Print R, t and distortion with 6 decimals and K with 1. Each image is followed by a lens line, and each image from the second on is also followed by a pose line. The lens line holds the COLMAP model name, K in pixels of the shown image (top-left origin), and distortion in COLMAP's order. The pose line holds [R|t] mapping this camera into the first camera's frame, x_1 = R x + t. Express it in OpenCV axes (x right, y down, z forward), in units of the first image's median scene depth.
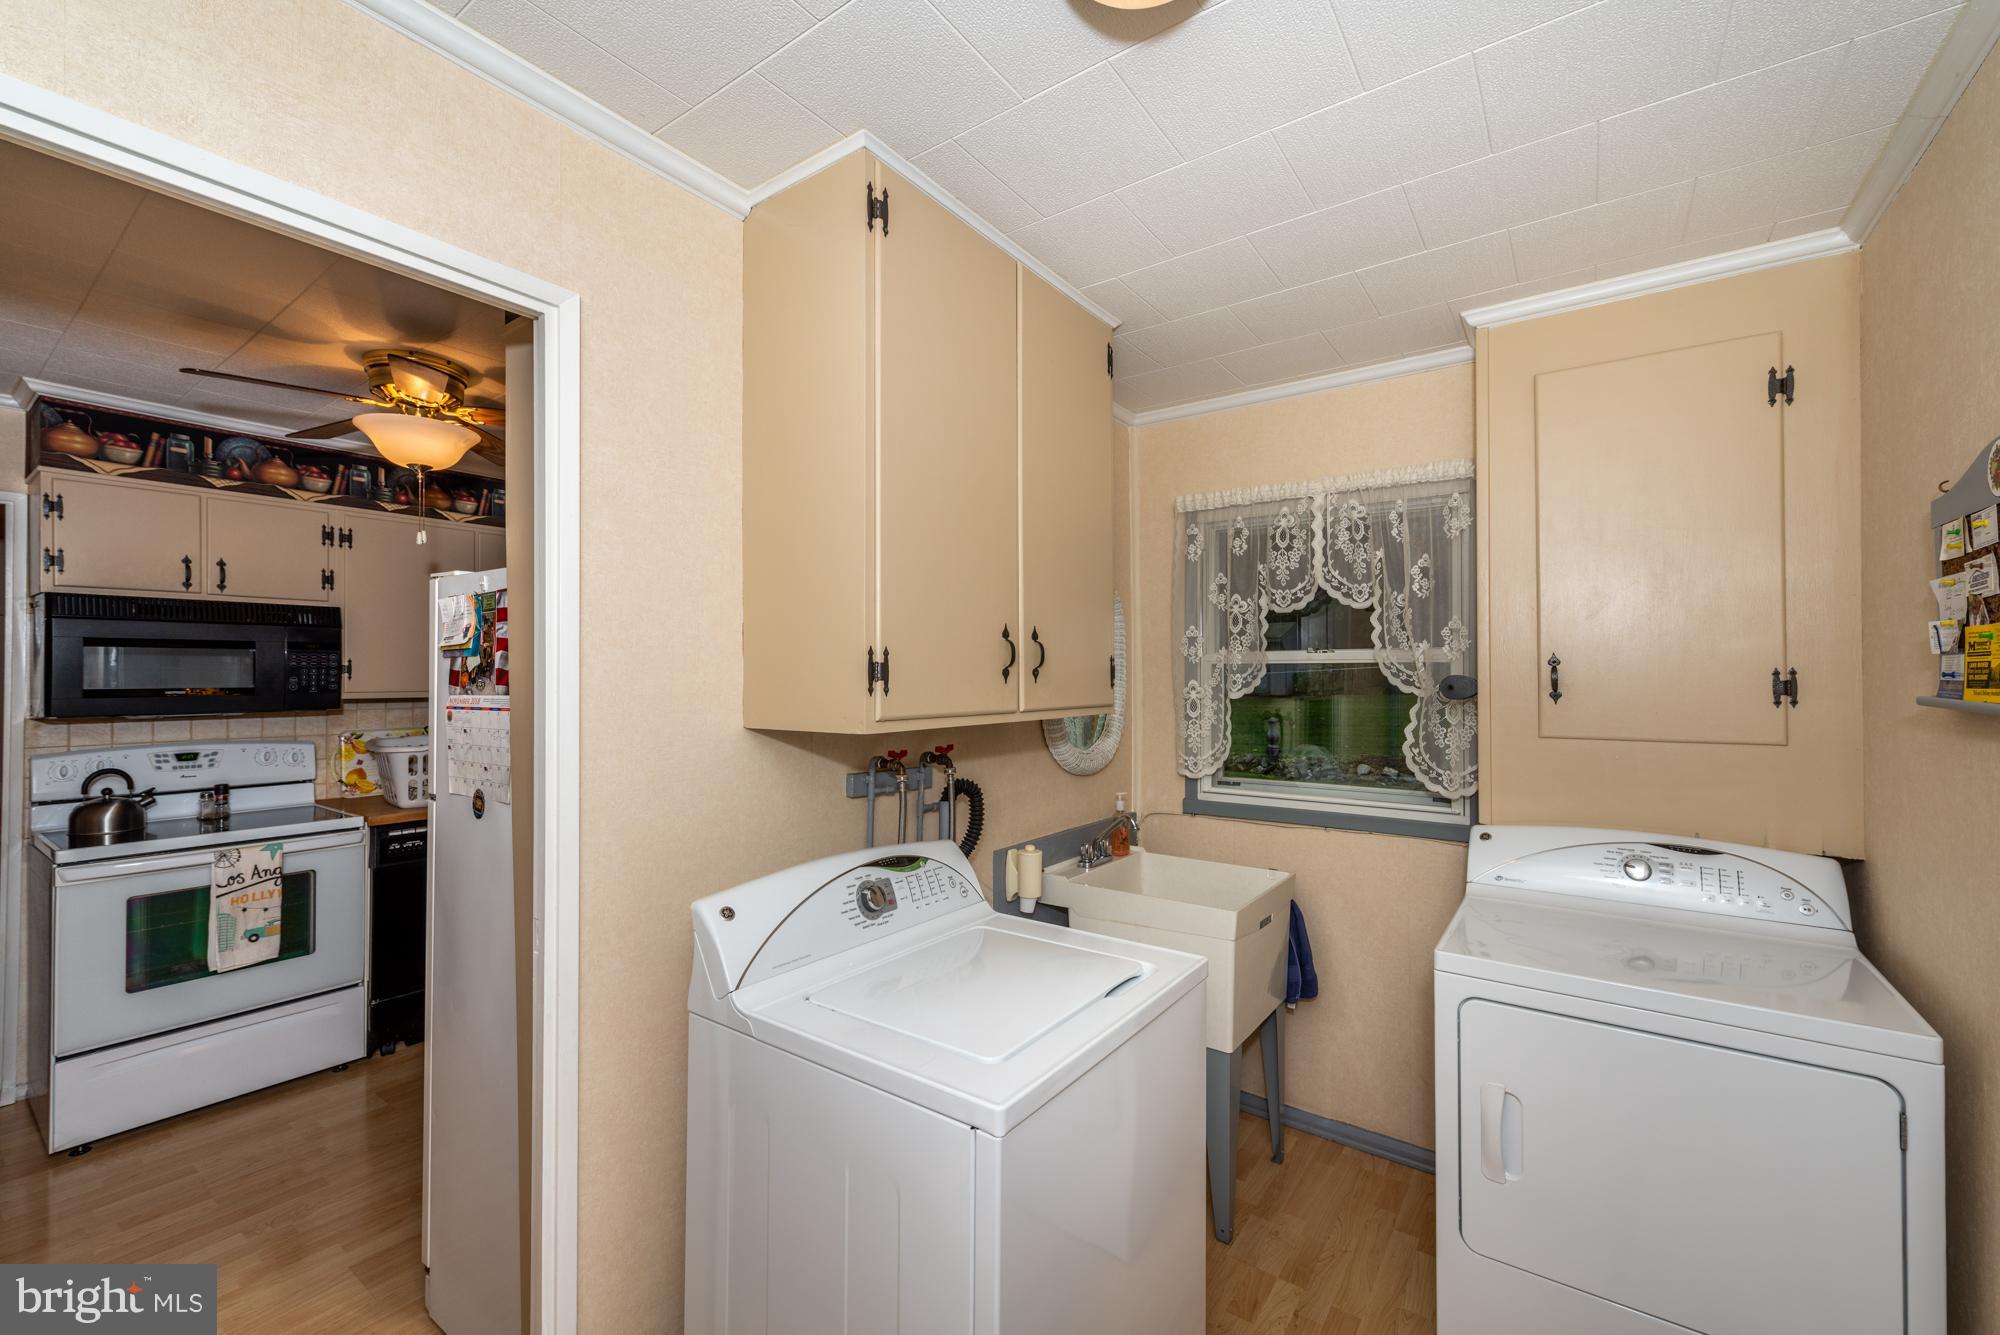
lens RADIAL K [[817.8, 0, 999.0], [0, 817.8, 670.5], [0, 0, 1]] dist [0.010481, 0.000060]
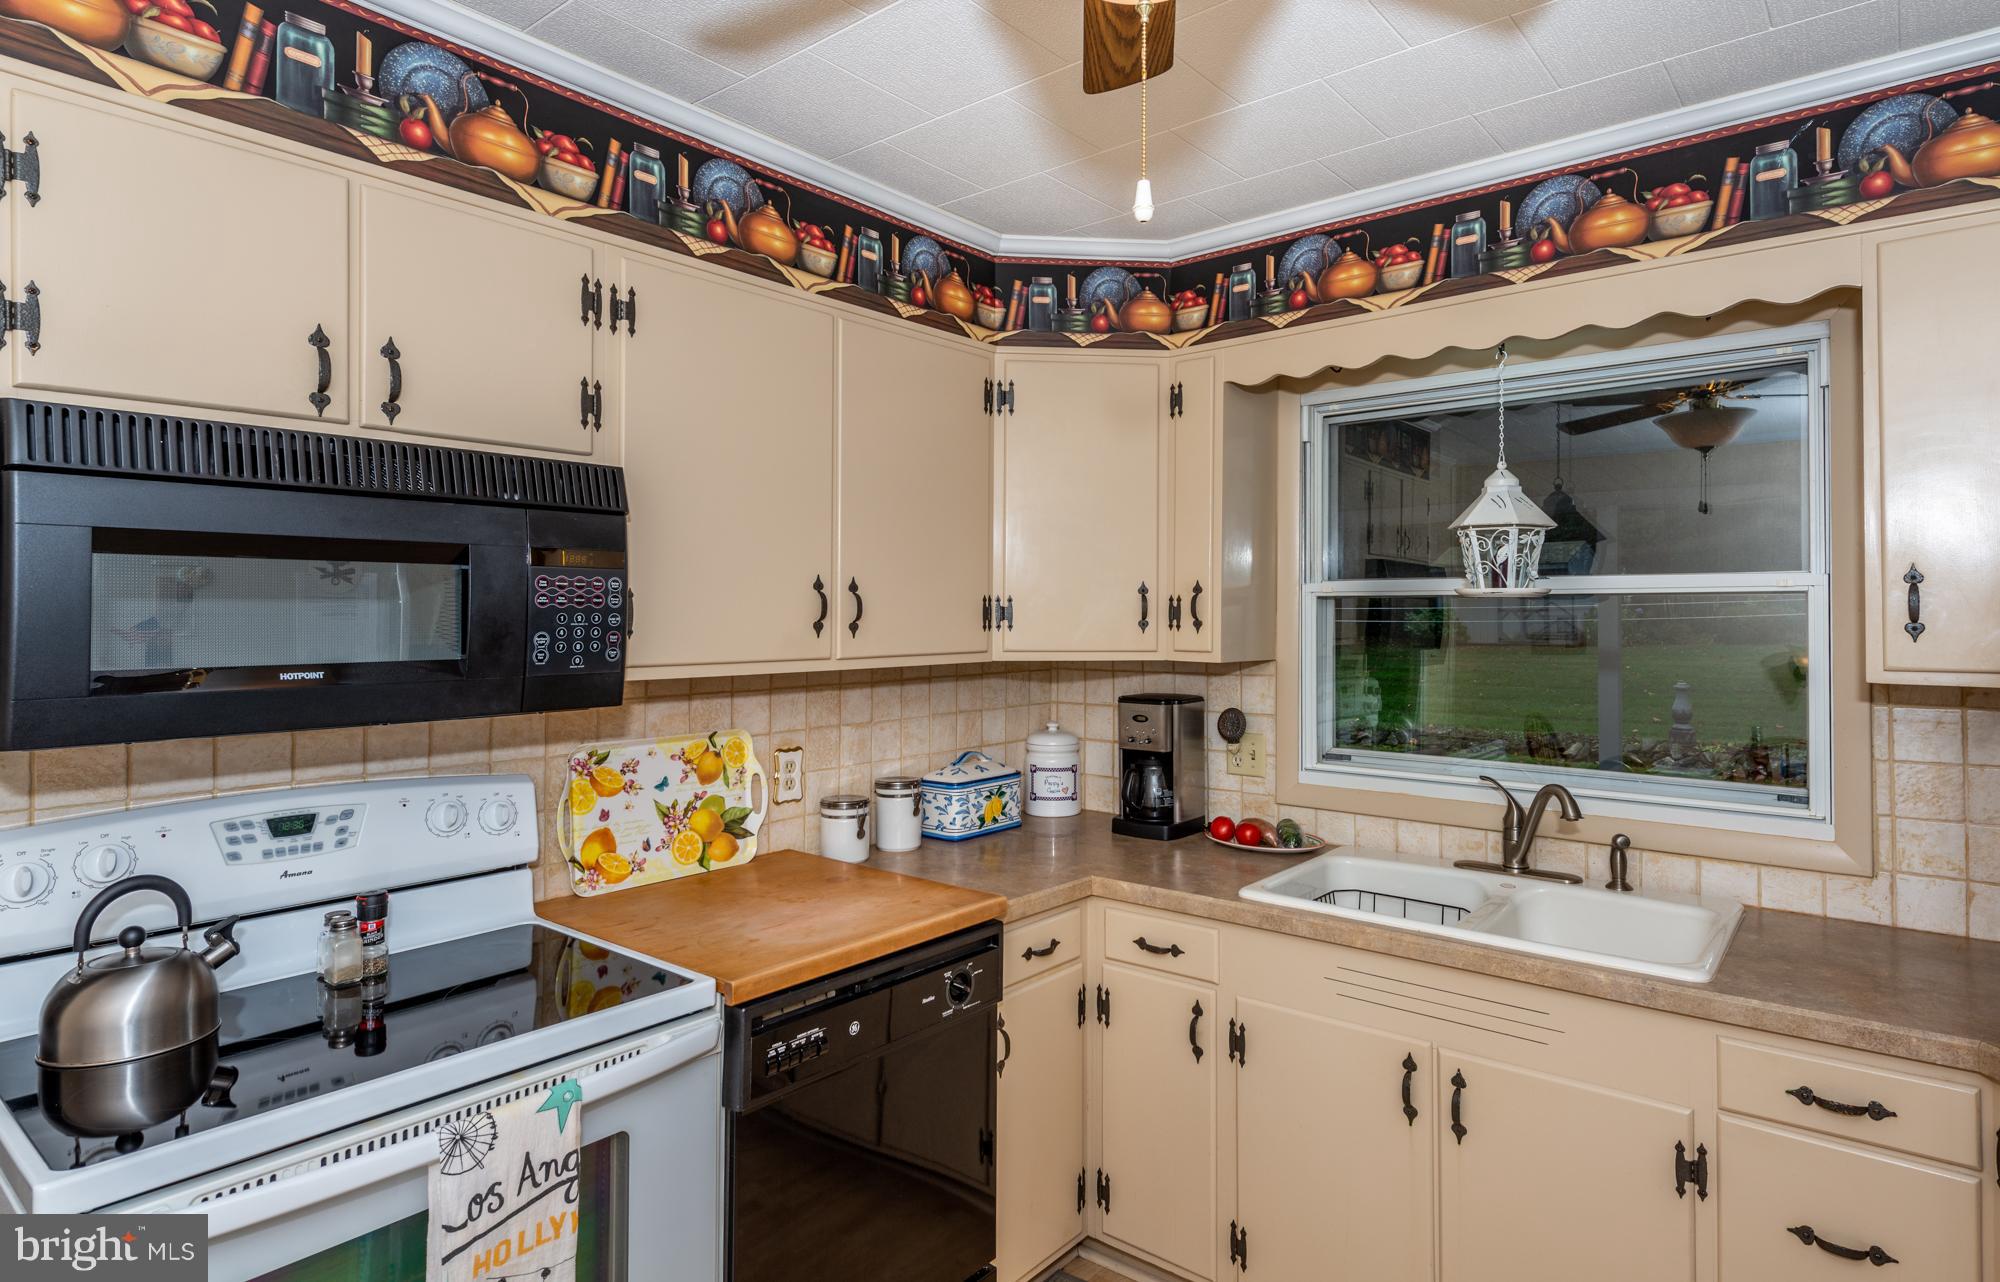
lens RADIAL K [[1066.9, 0, 1049.1], [0, 1066.9, 604.2], [0, 0, 1]] dist [0.004680, -0.000115]
pose [[0.999009, -0.001675, -0.044478, -0.583863], [0.001387, 0.999978, -0.006503, -0.002707], [0.044488, 0.006434, 0.998989, 0.483345]]
